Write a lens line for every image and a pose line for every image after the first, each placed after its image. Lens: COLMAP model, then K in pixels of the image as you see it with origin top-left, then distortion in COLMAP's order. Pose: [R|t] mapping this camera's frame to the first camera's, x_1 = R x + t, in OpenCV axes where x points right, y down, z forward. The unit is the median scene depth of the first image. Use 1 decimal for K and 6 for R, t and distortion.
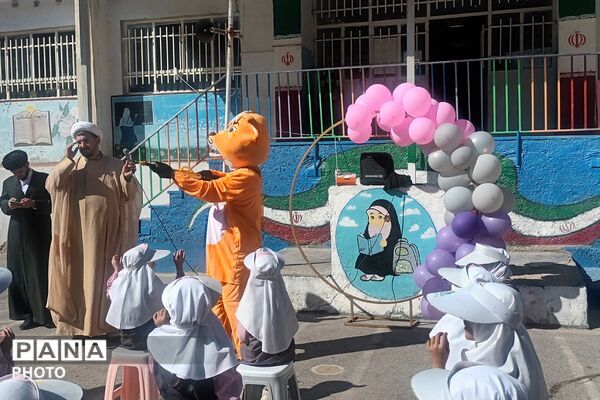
lens RADIAL K [[658.1, 0, 299.1], [0, 658.1, 193.4], [0, 0, 1]] dist [0.035522, 0.000000]
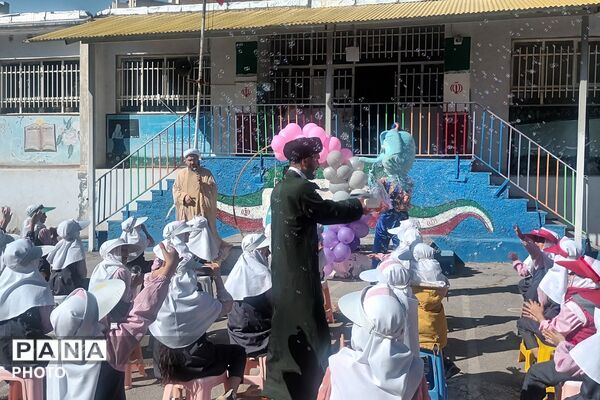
lens RADIAL K [[635.2, 0, 307.1], [0, 635.2, 189.1], [0, 0, 1]] dist [0.007911, 0.000000]
pose [[0.998075, 0.028468, 0.055098, 0.035887], [-0.027411, 0.999427, -0.019860, 0.008984], [-0.055632, 0.018312, 0.998283, -0.236356]]
